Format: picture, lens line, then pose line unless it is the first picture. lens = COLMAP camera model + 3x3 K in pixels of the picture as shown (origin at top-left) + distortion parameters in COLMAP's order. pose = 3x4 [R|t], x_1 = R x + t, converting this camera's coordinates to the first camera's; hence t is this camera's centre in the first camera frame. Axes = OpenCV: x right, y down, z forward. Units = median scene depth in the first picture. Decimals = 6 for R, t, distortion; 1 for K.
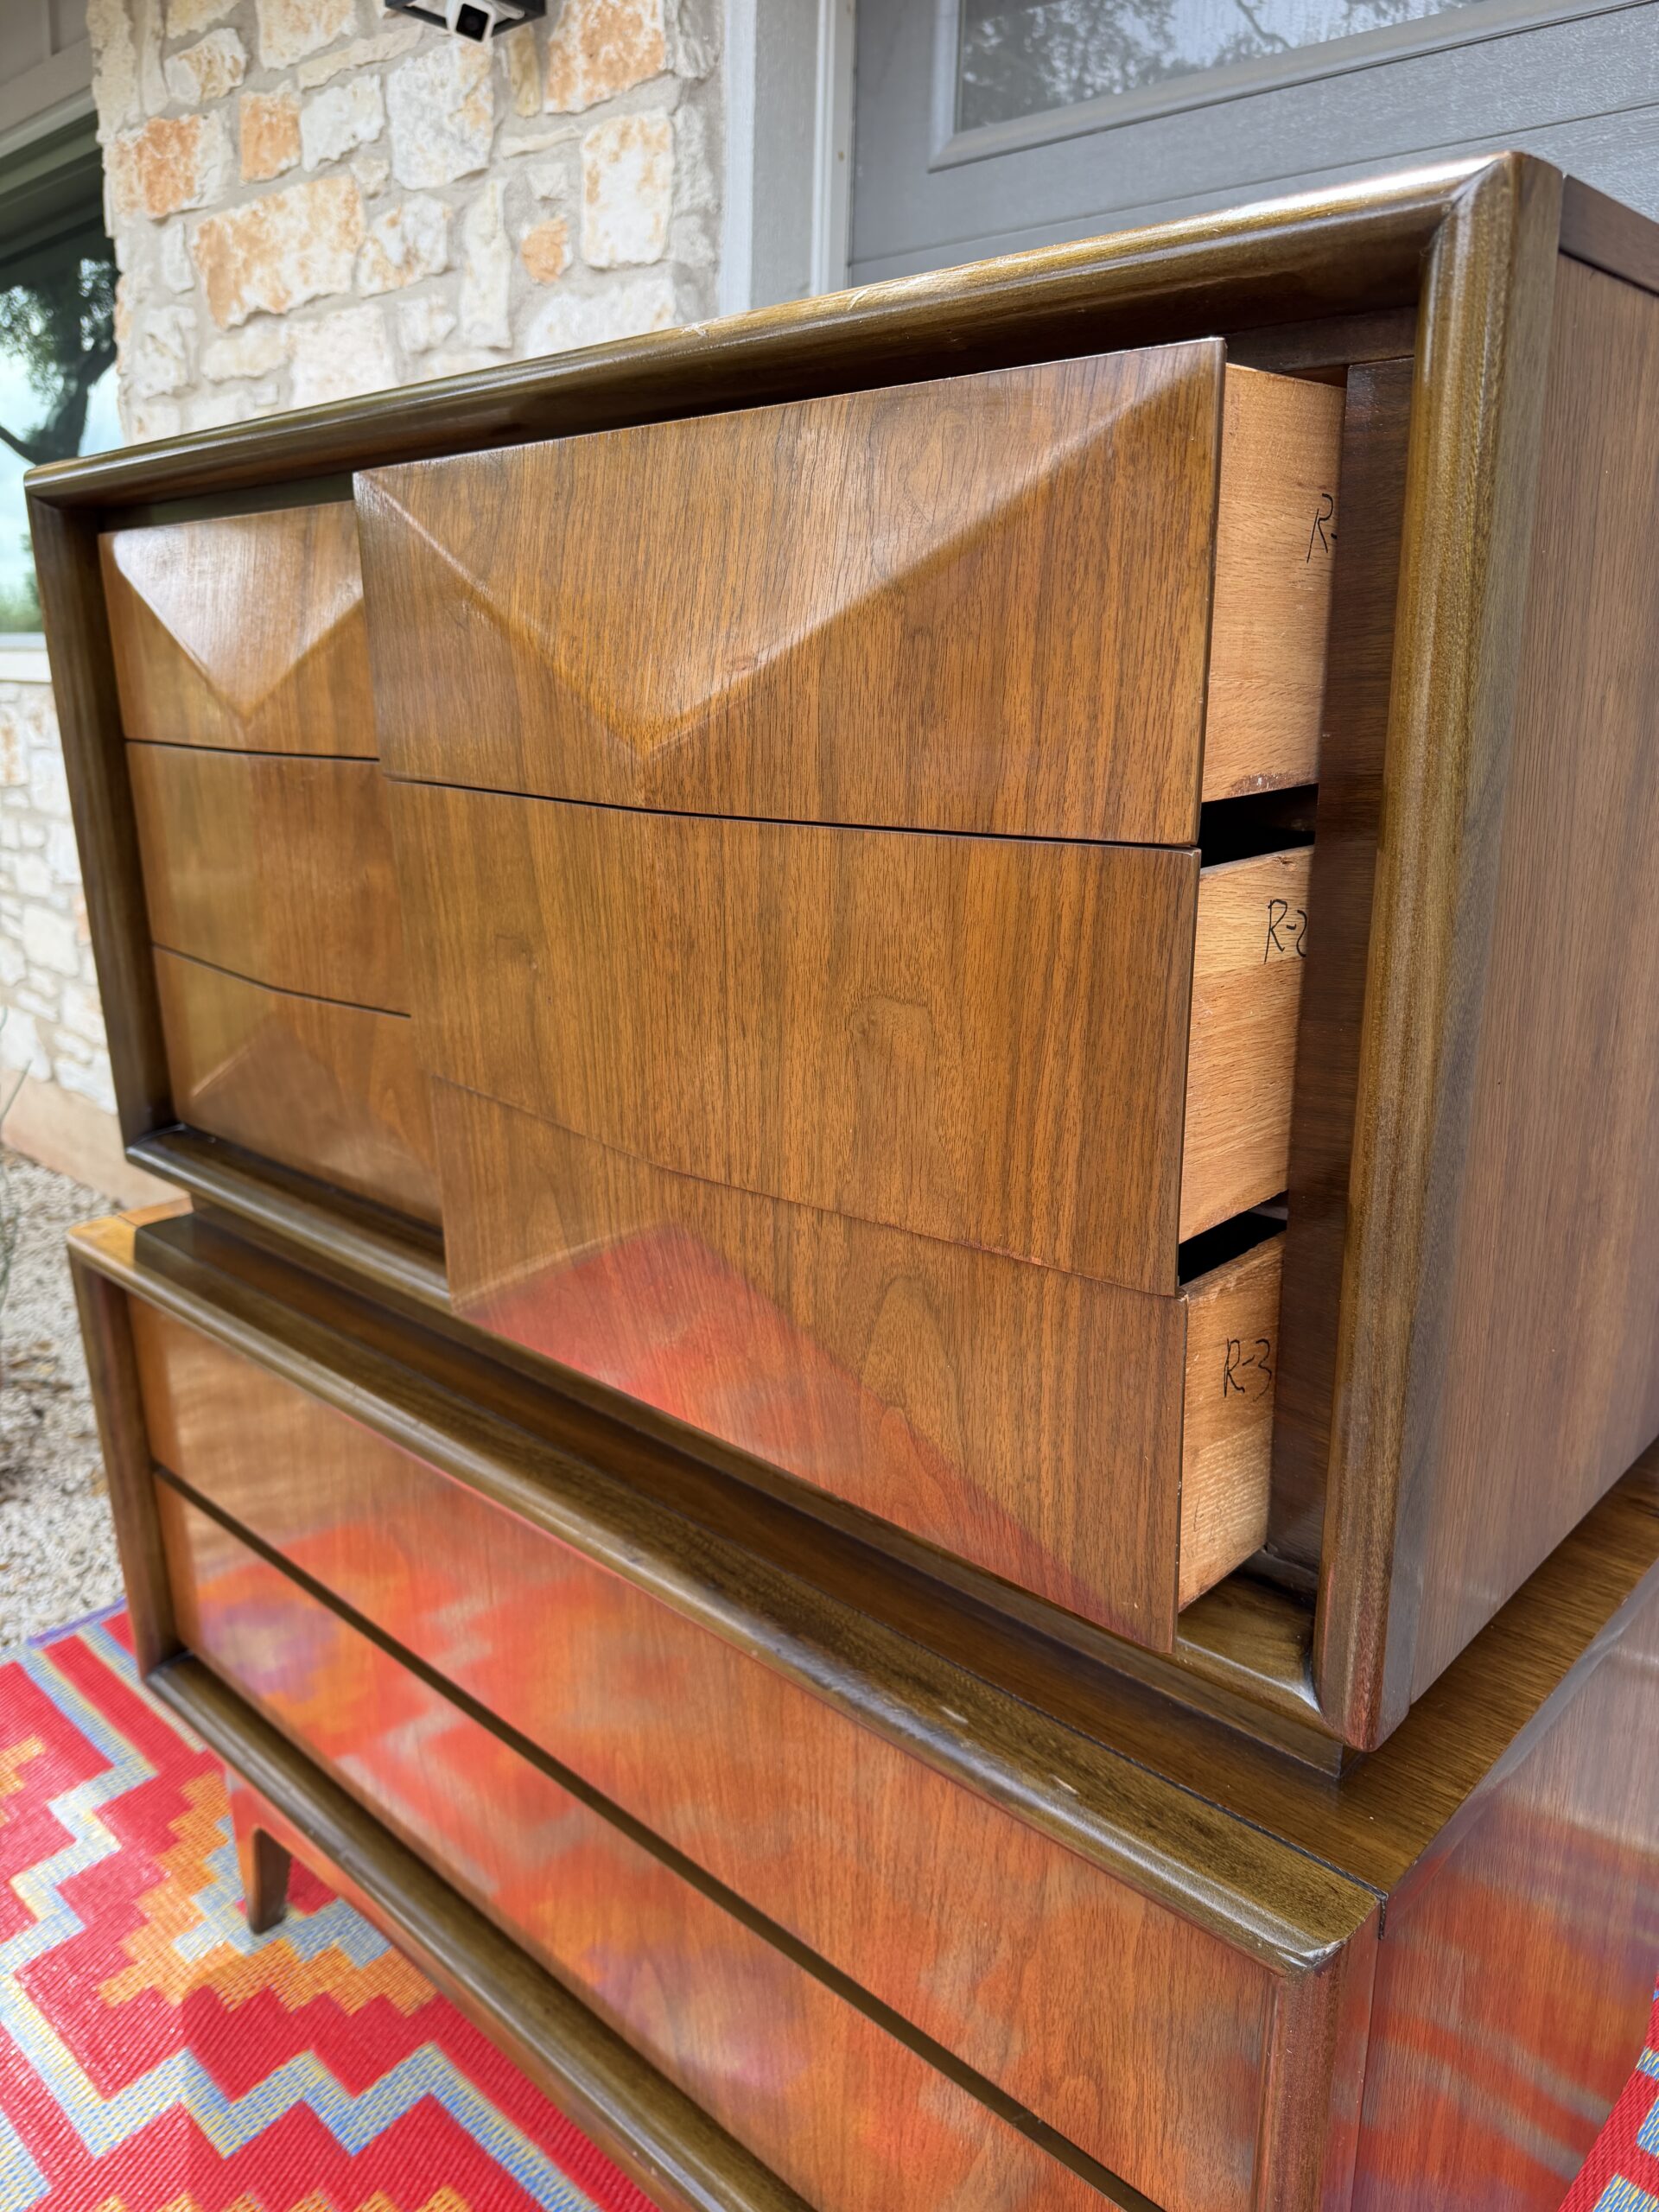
lens RADIAL K [[1555.1, 0, 825.0], [0, 1555.1, 1118.5], [0, 0, 1]] dist [0.141106, -0.253544]
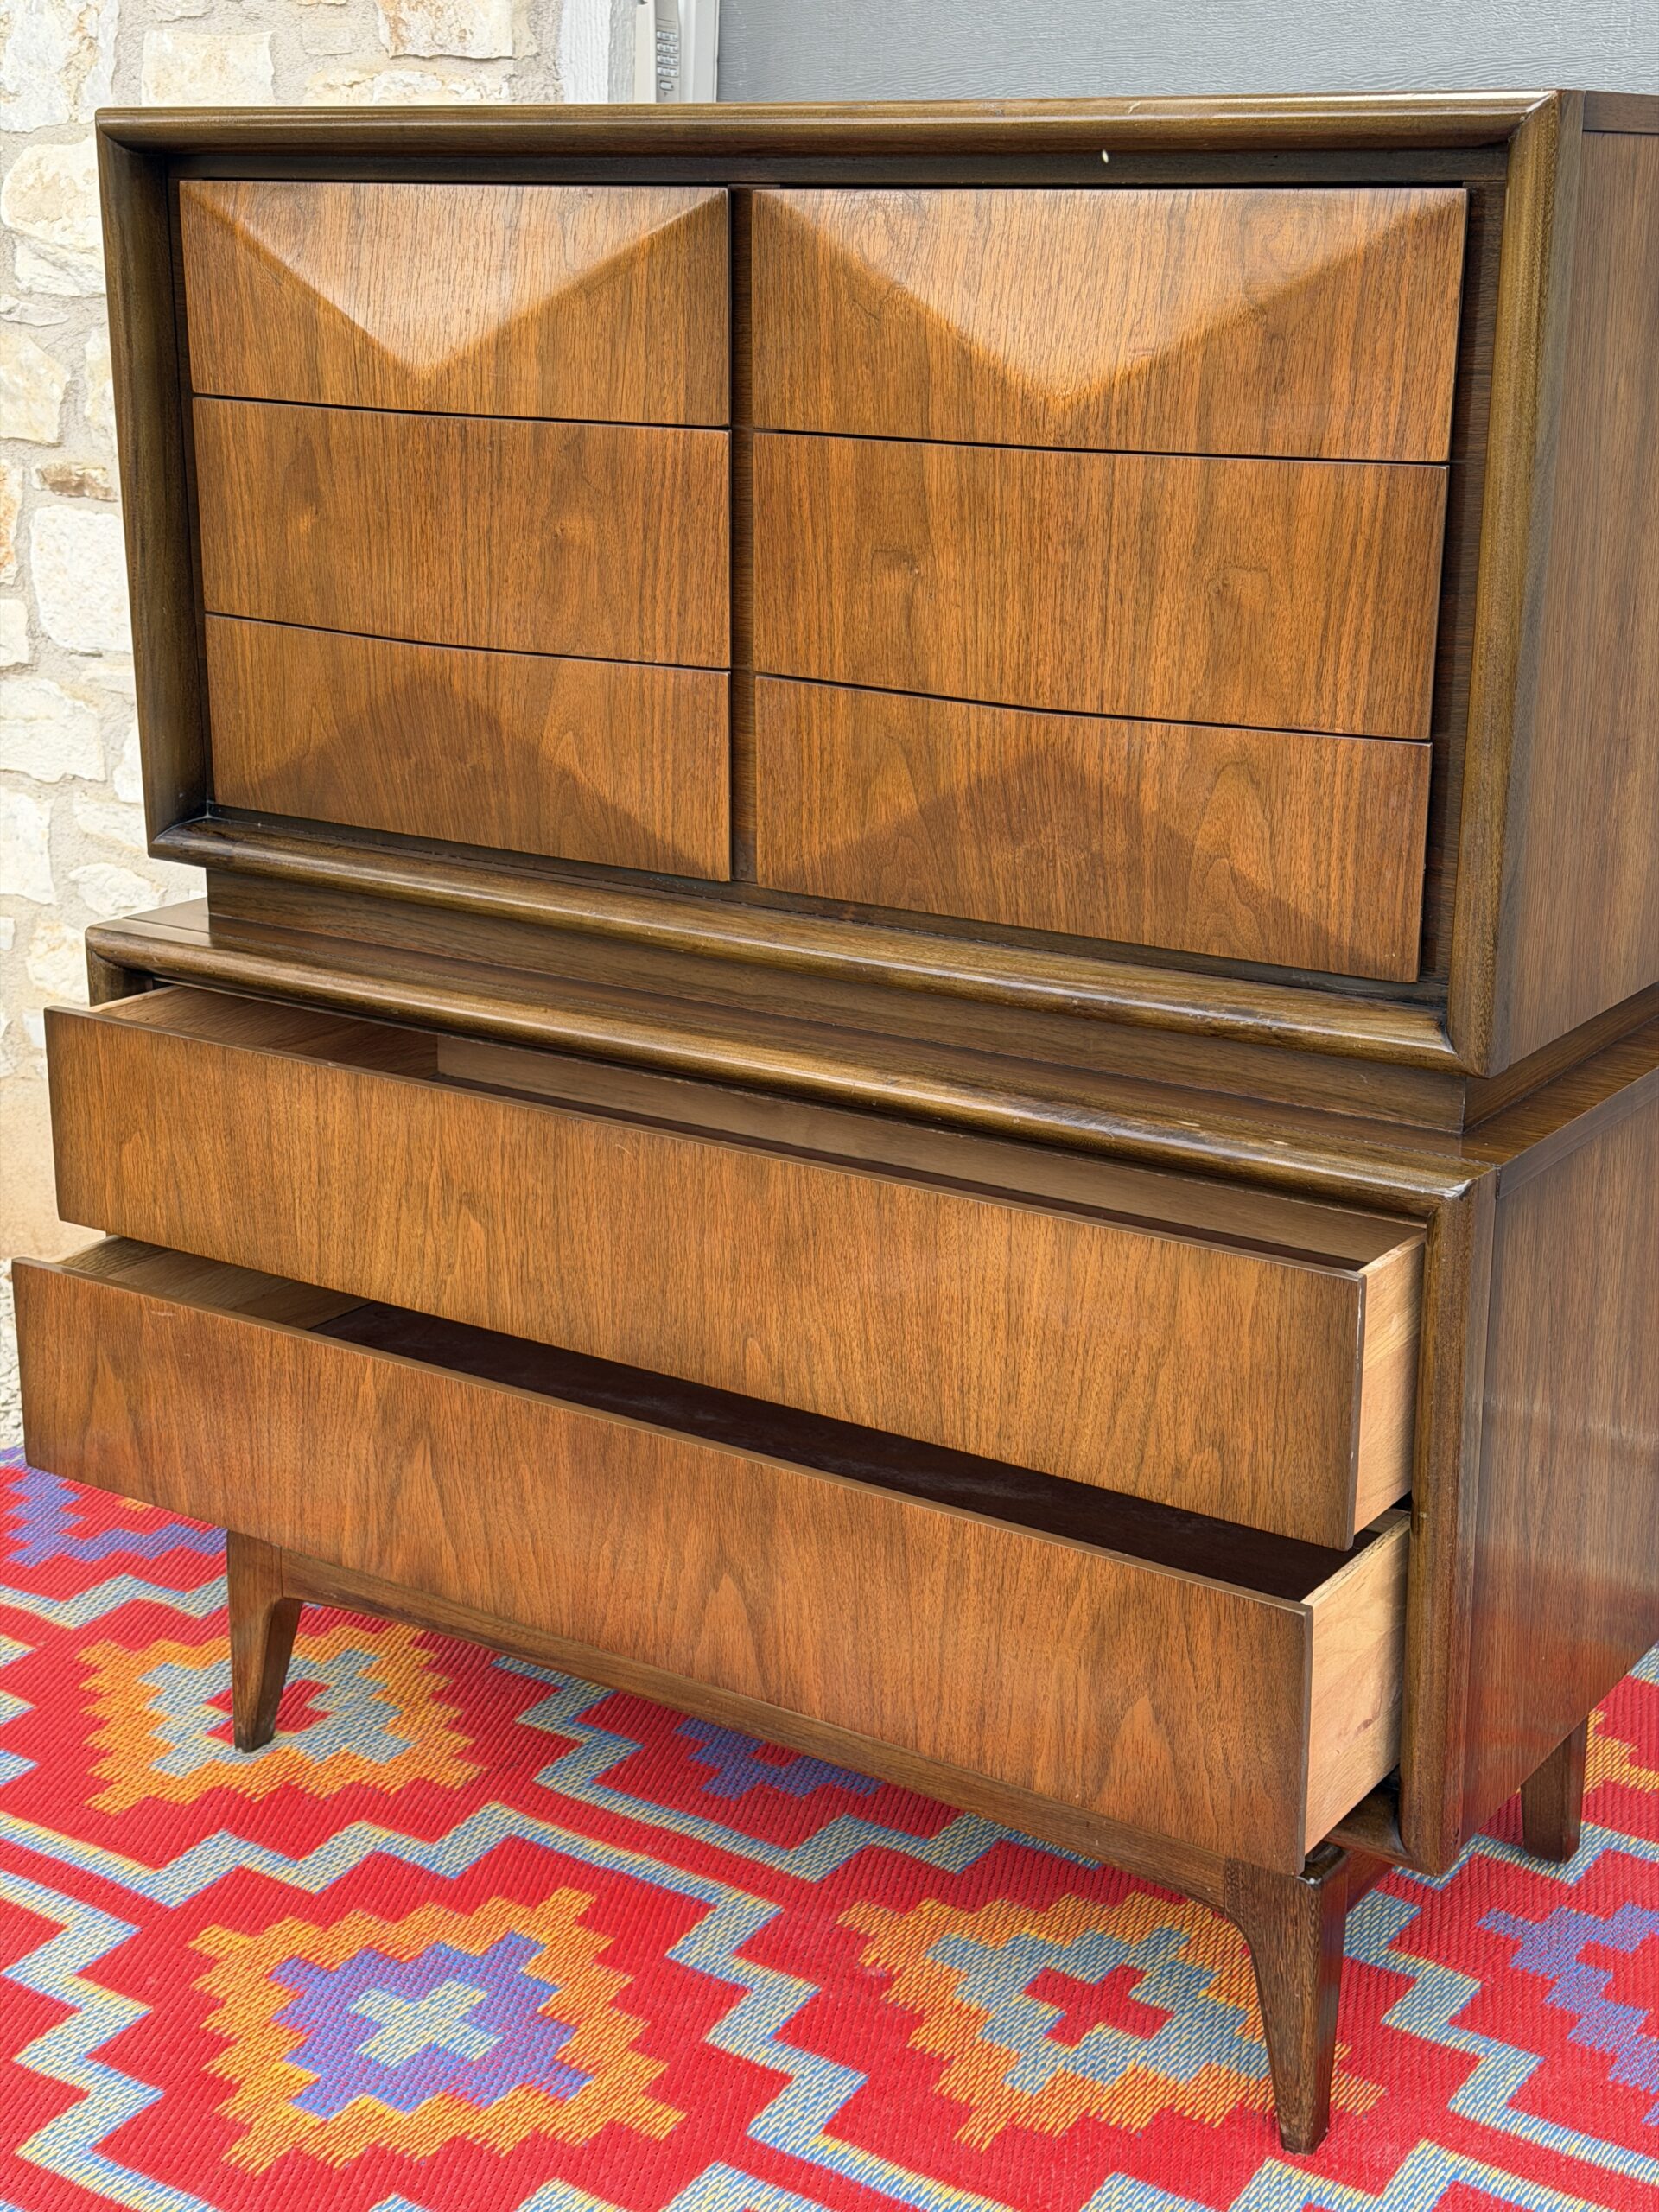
lens RADIAL K [[3072.4, 0, 805.9], [0, 3072.4, 1113.4], [0, 0, 1]] dist [0.152884, -0.170637]
pose [[0.984735, -0.009482, 0.173804, -0.917890], [0.015314, 0.999363, -0.032248, 0.555133], [-0.173387, 0.034417, 0.984252, -1.930255]]
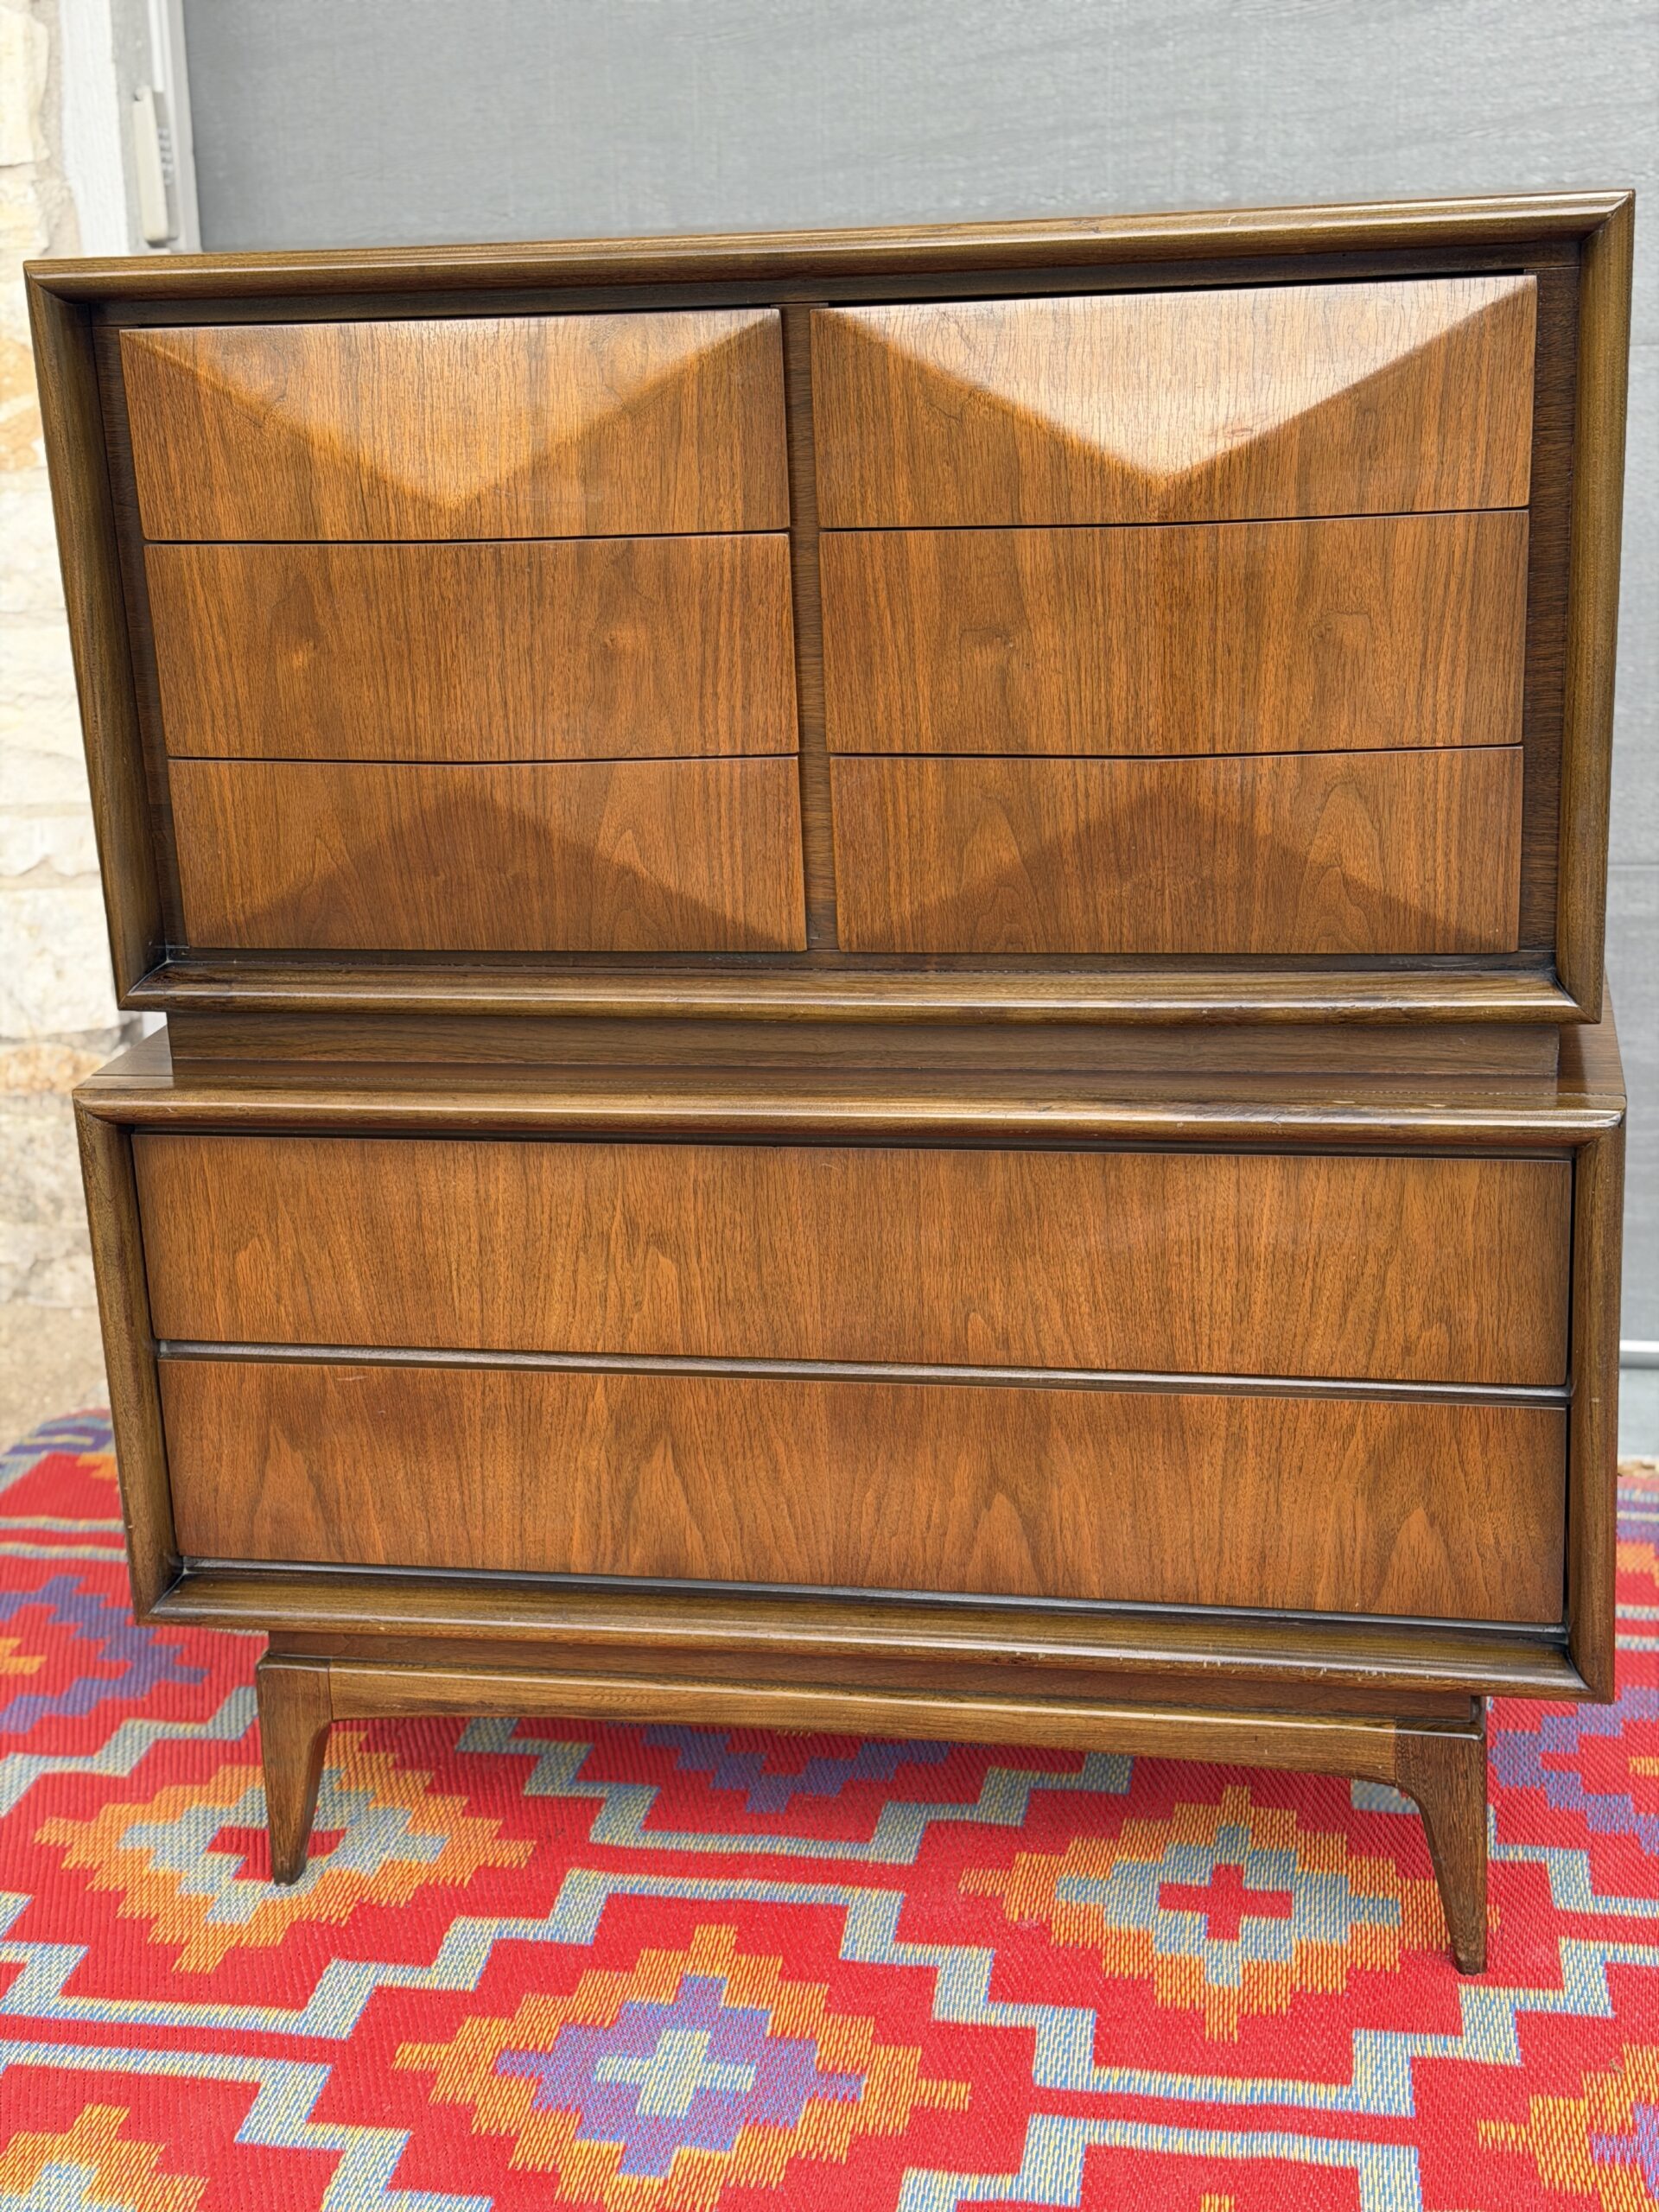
lens RADIAL K [[3074.7, 0, 778.0], [0, 3074.7, 1143.9], [0, 0, 1]] dist [0.144383, -0.097059]
pose [[0.847782, -0.160251, 0.505555, -2.367001], [0.181032, 0.983443, 0.008155, 0.369590], [-0.498491, 0.084608, 0.862756, -1.665966]]
